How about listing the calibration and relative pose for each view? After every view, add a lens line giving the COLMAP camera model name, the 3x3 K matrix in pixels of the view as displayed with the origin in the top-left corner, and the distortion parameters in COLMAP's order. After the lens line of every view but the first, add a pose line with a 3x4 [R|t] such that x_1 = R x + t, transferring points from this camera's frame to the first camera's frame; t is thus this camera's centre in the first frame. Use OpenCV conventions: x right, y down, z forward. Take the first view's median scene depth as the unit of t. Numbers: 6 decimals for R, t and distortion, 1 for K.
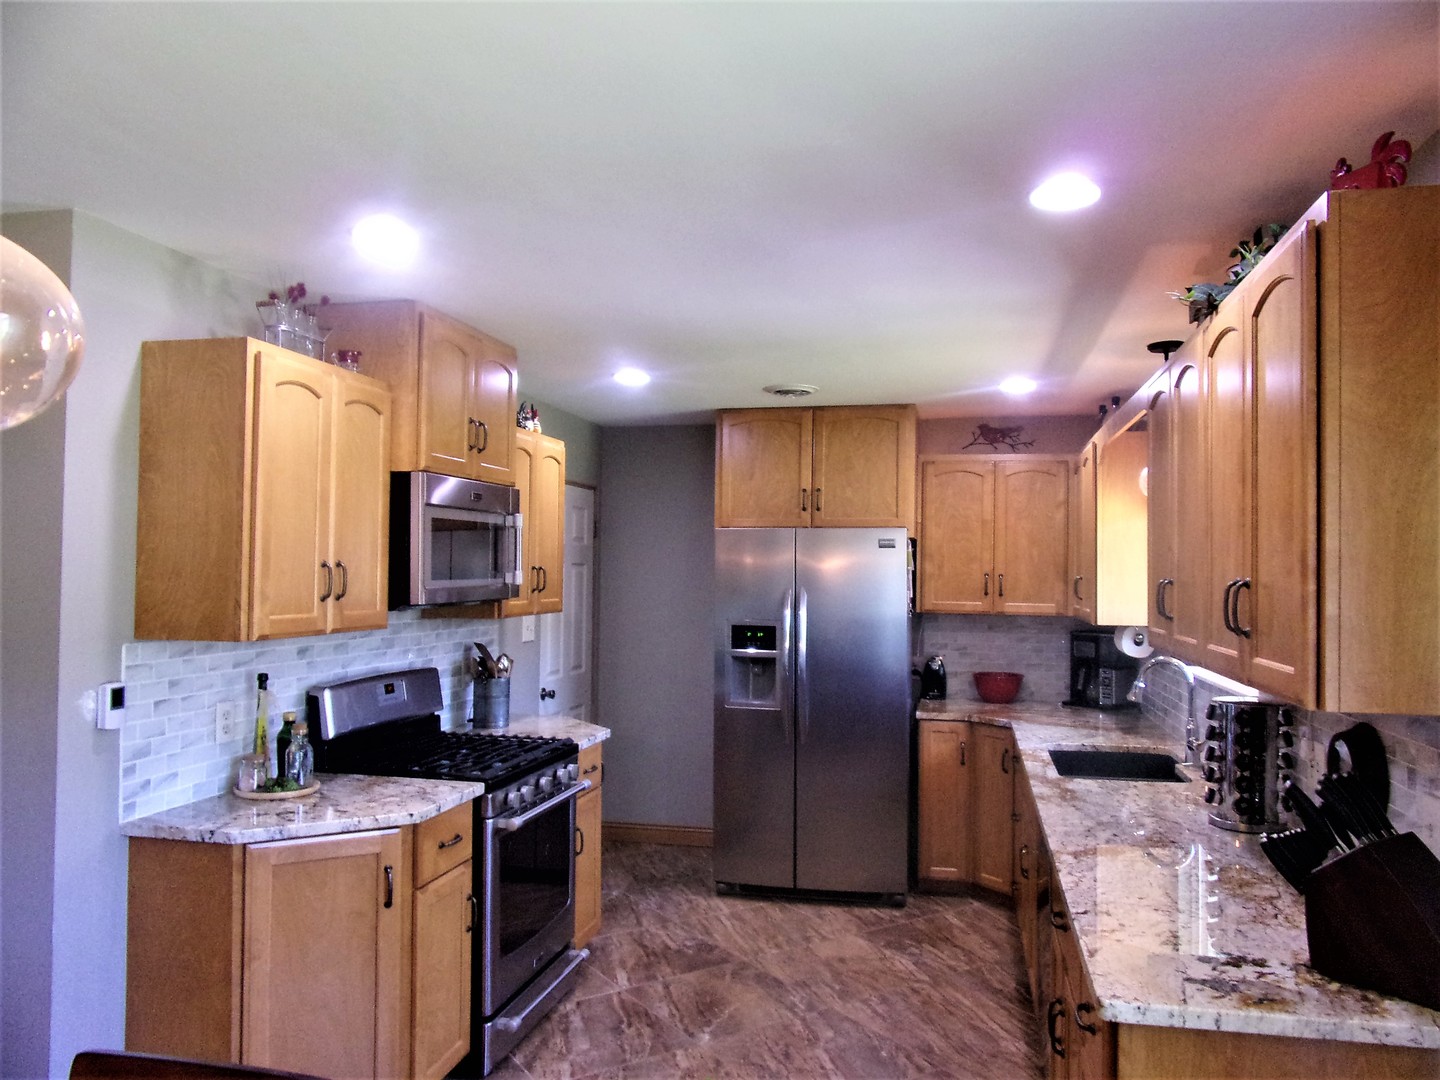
lens RADIAL K [[1051.1, 0, 730.5], [0, 1051.1, 546.0], [0, 0, 1]] dist [-0.023612, 0.007113]
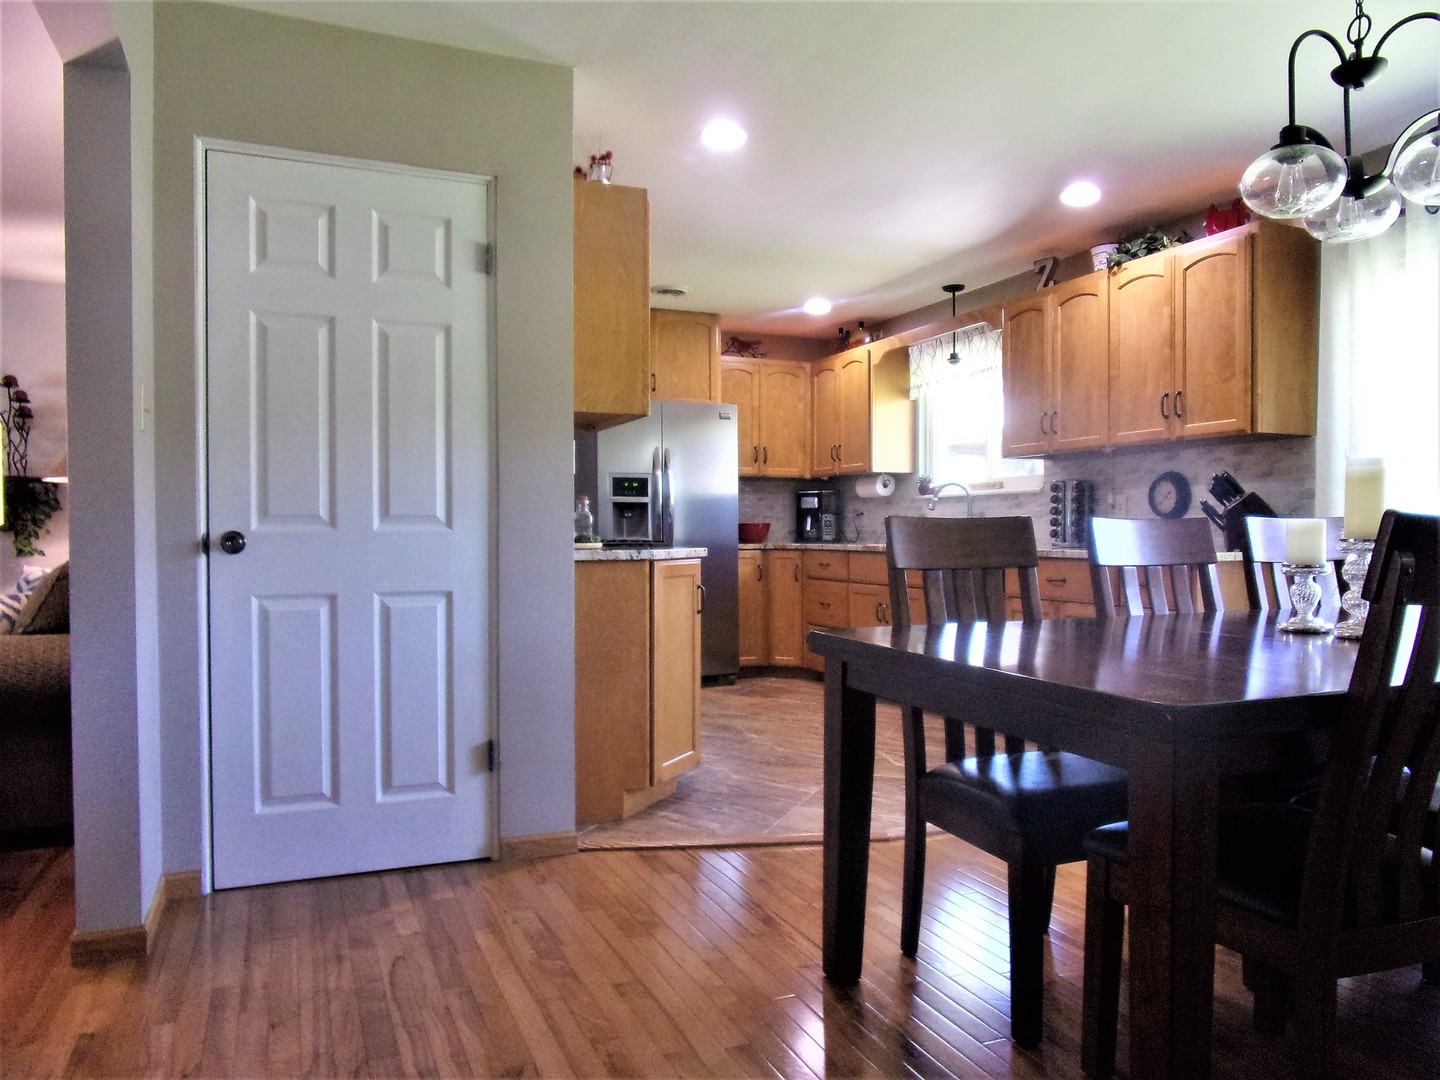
lens RADIAL K [[1041.4, 0, 719.0], [0, 1041.4, 546.7], [0, 0, 1]] dist [-0.000921, 0.003266]
pose [[0.818359, -0.021929, 0.574289, -0.690358], [-0.001665, 0.999177, 0.040525, 0.122403], [-0.574706, -0.034120, 0.817649, -0.099354]]
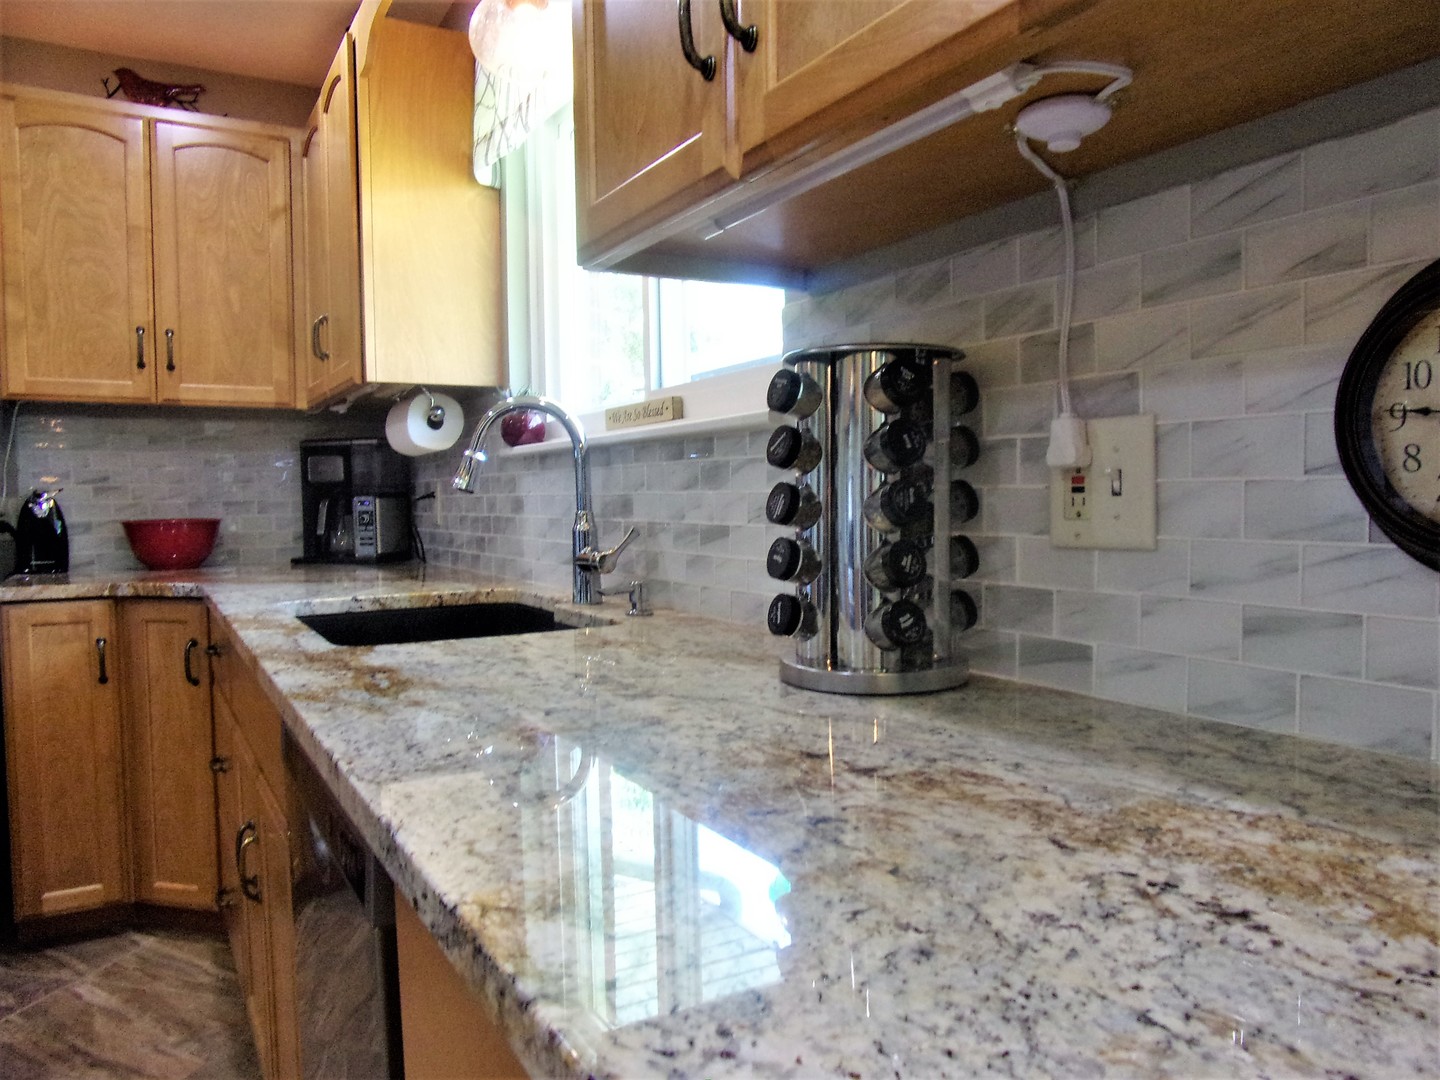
lens RADIAL K [[1051.1, 0, 730.5], [0, 1051.1, 546.0], [0, 0, 1]] dist [-0.023612, 0.007113]
pose [[0.741352, -0.052879, 0.669030, 0.126322], [0.005740, 0.997354, 0.072468, 0.121208], [-0.671091, -0.049884, 0.739694, 0.478268]]
